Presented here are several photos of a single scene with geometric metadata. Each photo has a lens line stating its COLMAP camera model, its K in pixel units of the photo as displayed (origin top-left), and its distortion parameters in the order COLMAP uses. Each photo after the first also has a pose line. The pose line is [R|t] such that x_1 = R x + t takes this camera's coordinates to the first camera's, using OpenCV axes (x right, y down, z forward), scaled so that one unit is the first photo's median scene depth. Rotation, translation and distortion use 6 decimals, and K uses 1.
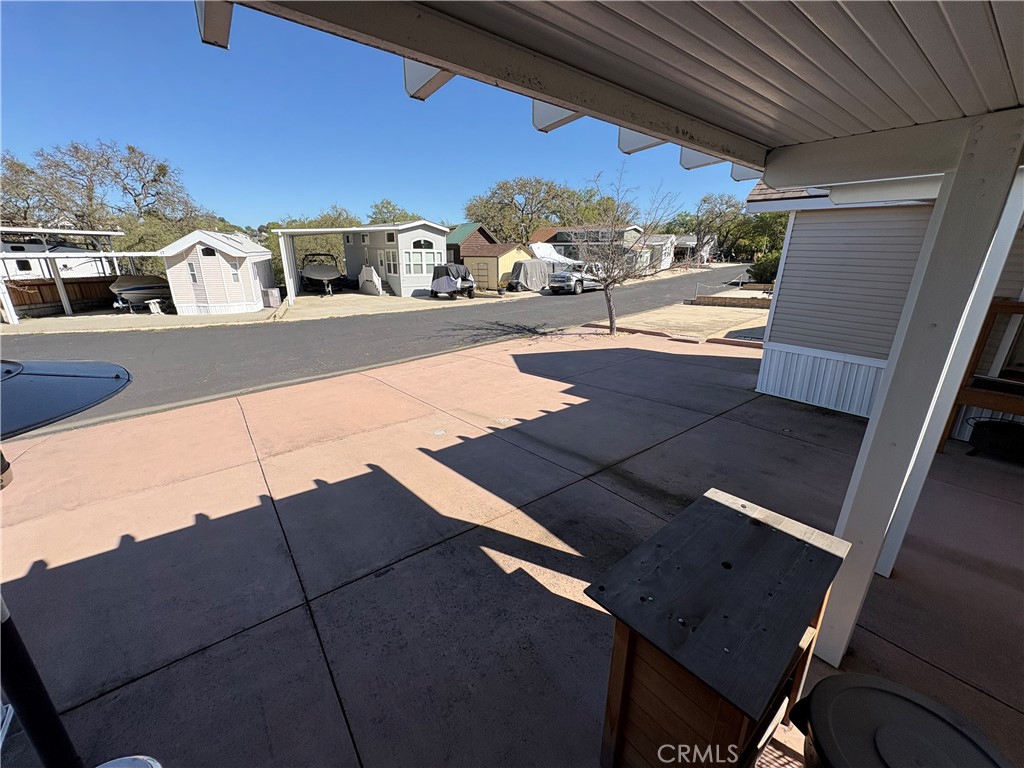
lens RADIAL K [[402.6, 0, 510.6], [0, 402.6, 383.2], [0, 0, 1]] dist [-0.000511, -0.000024]
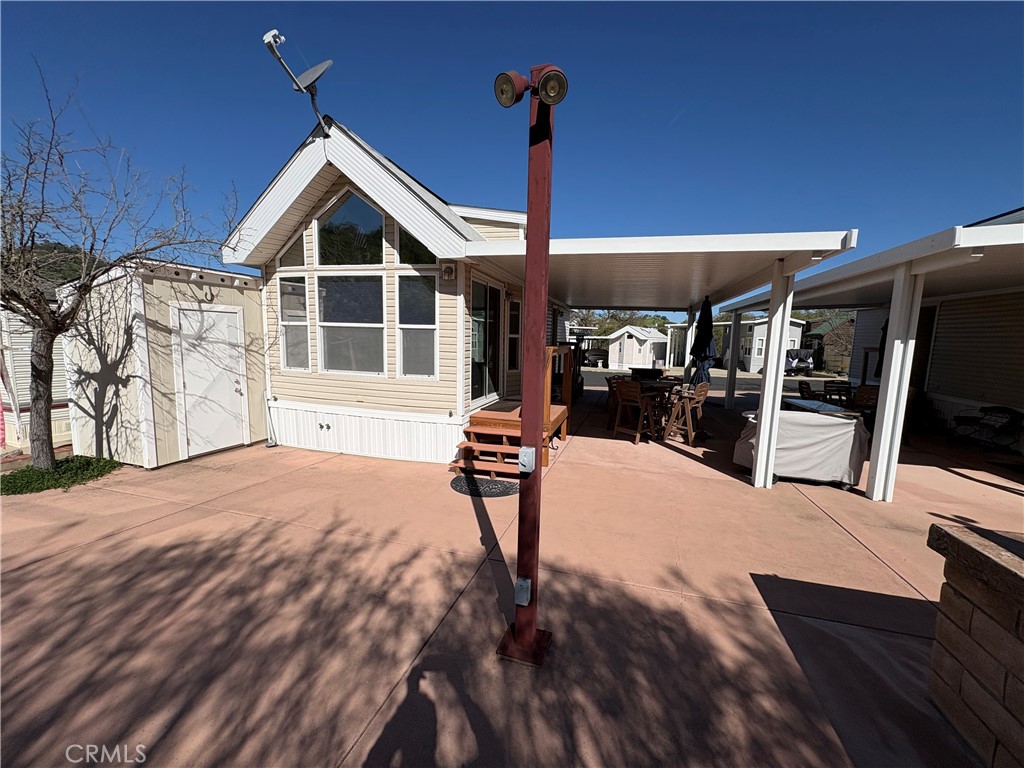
lens RADIAL K [[402.6, 0, 512.7], [0, 402.6, 386.7], [0, 0, 1]] dist [-0.000511, -0.000024]
pose [[0.589849, 0.105561, -0.800584, 0.411842], [-0.271326, 0.959687, -0.073367, 0.166438], [0.760565, 0.260495, 0.594712, -0.423509]]
